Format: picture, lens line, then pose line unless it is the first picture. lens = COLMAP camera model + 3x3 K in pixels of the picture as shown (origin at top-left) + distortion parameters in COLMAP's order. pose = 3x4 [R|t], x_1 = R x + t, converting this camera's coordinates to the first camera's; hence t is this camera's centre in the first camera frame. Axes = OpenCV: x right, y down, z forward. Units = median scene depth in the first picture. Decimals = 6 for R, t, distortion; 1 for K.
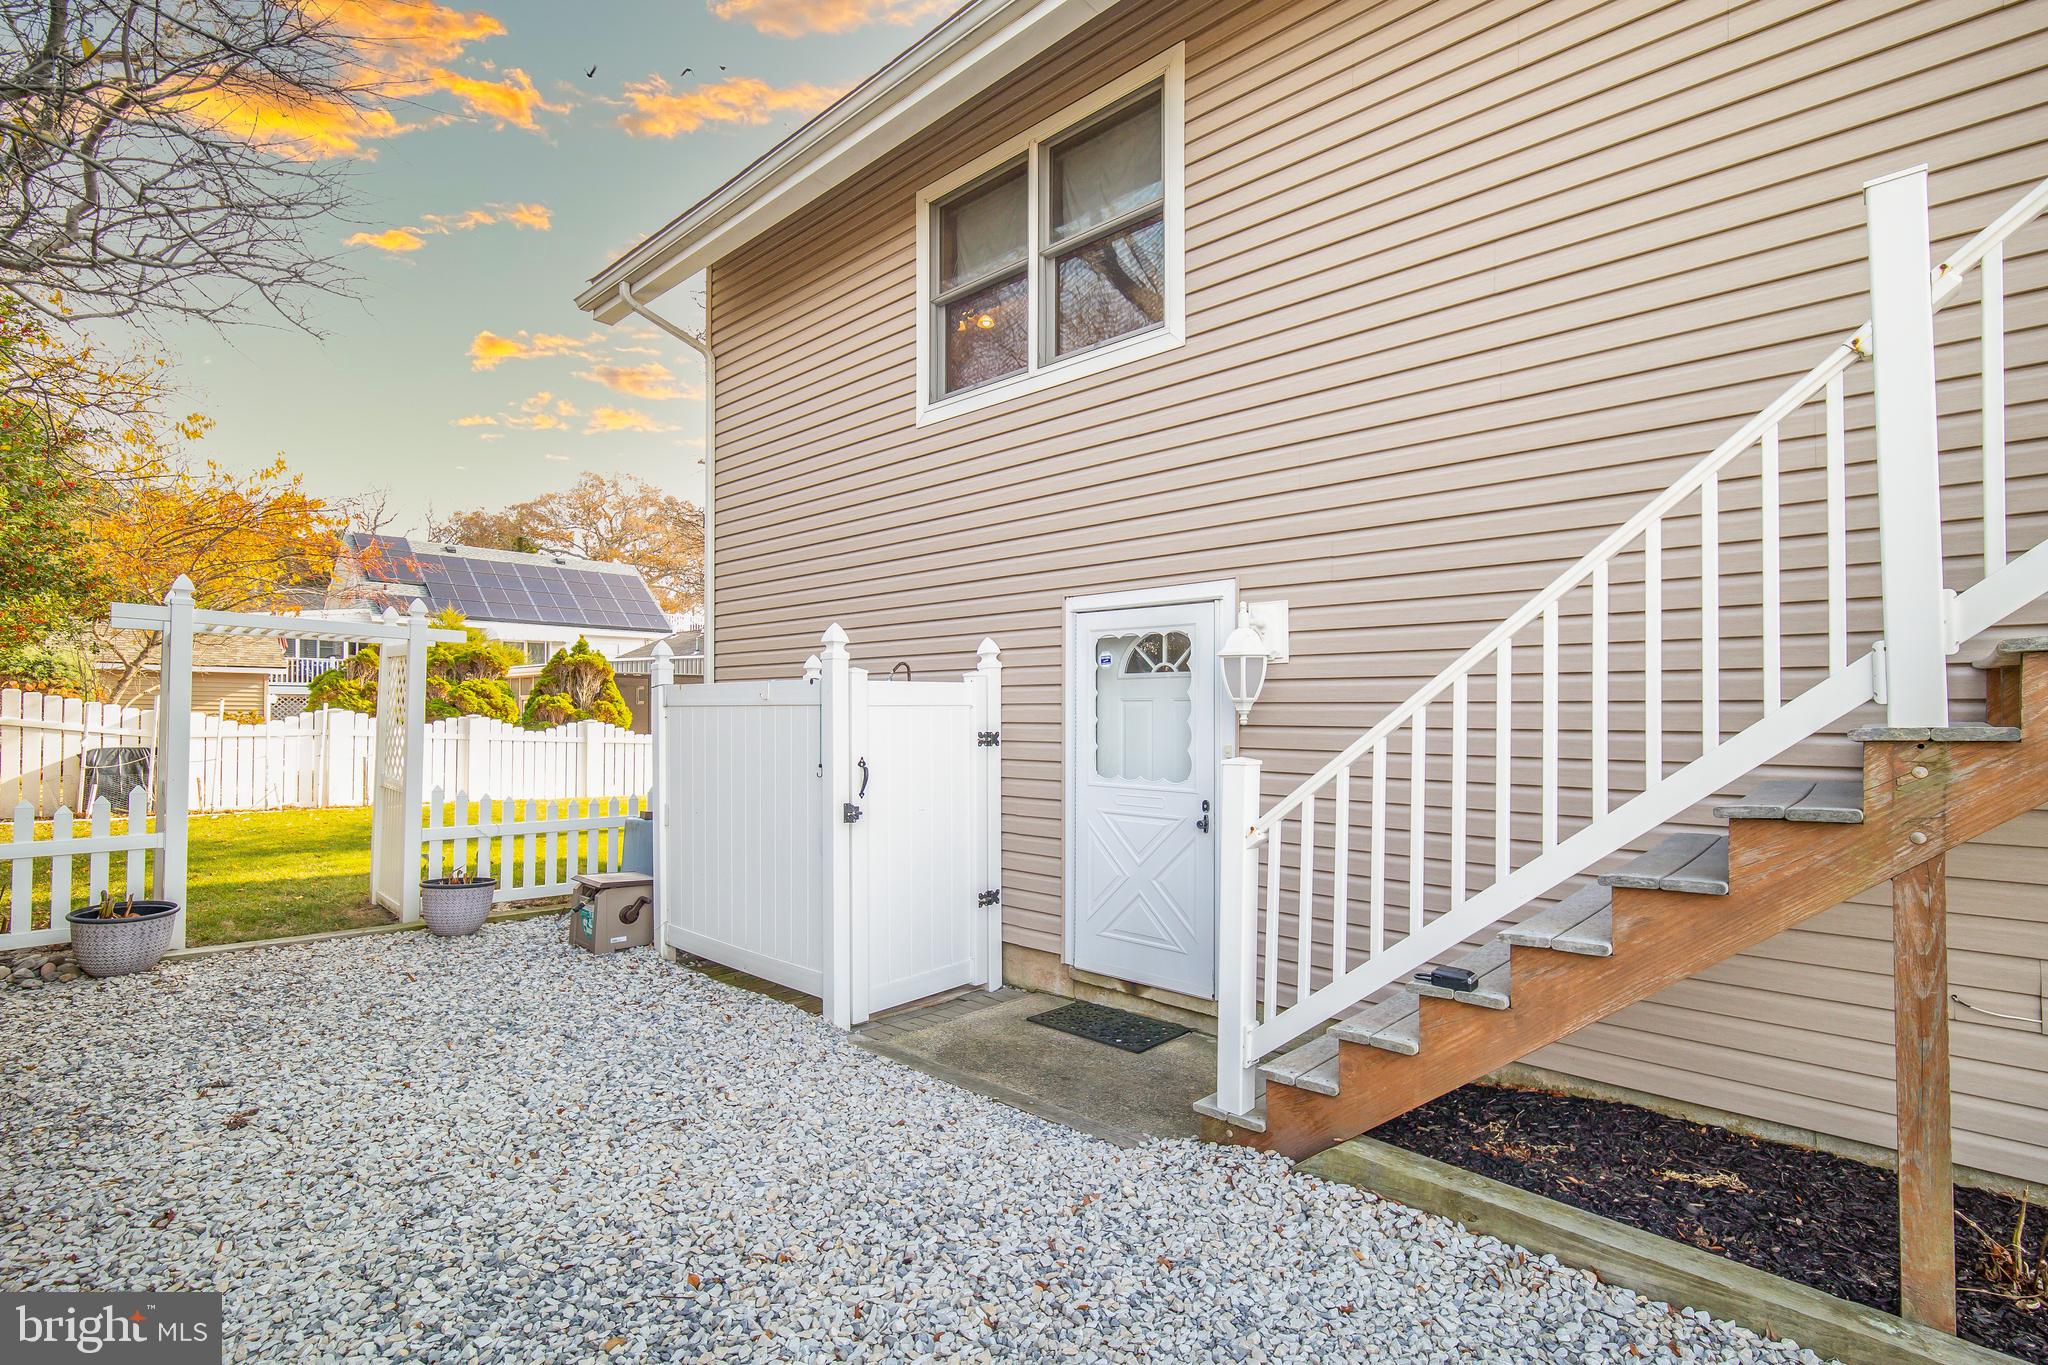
lens RADIAL K [[866.5, 0, 1063.3], [0, 866.5, 709.7], [0, 0, 1]] dist [0.001788, 0.000343]
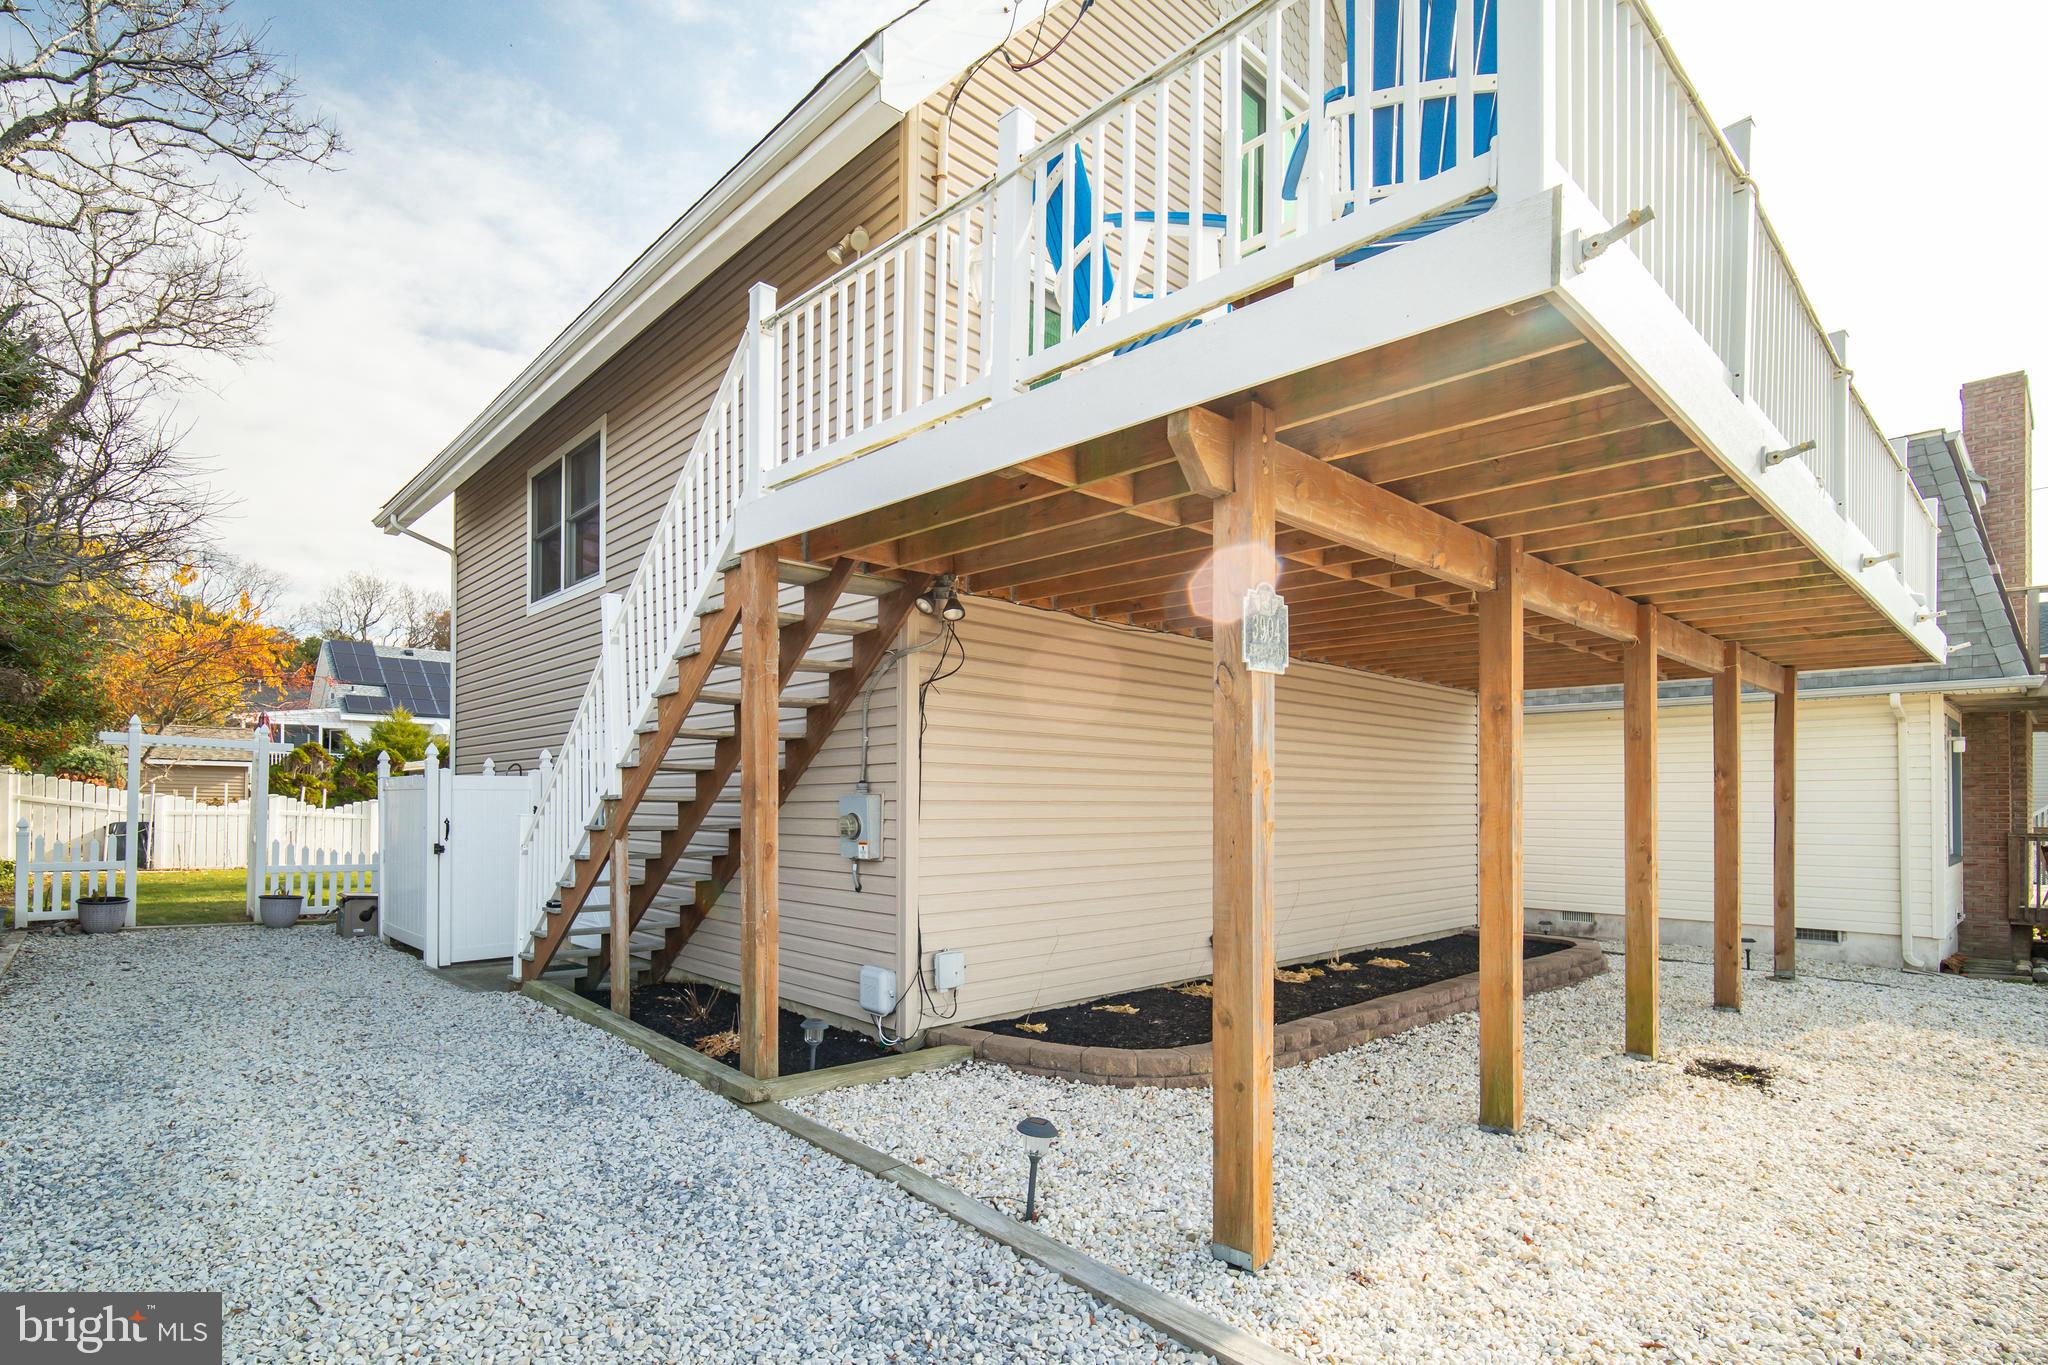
lens RADIAL K [[998.6, 0, 949.6], [0, 998.6, 804.5], [0, 0, 1]] dist [0.001985, -0.000485]
pose [[0.986070, 0.004374, -0.166271, 0.800847], [-0.003941, 0.999988, 0.002931, 0.011302], [0.166282, -0.002235, 0.986076, -0.609181]]
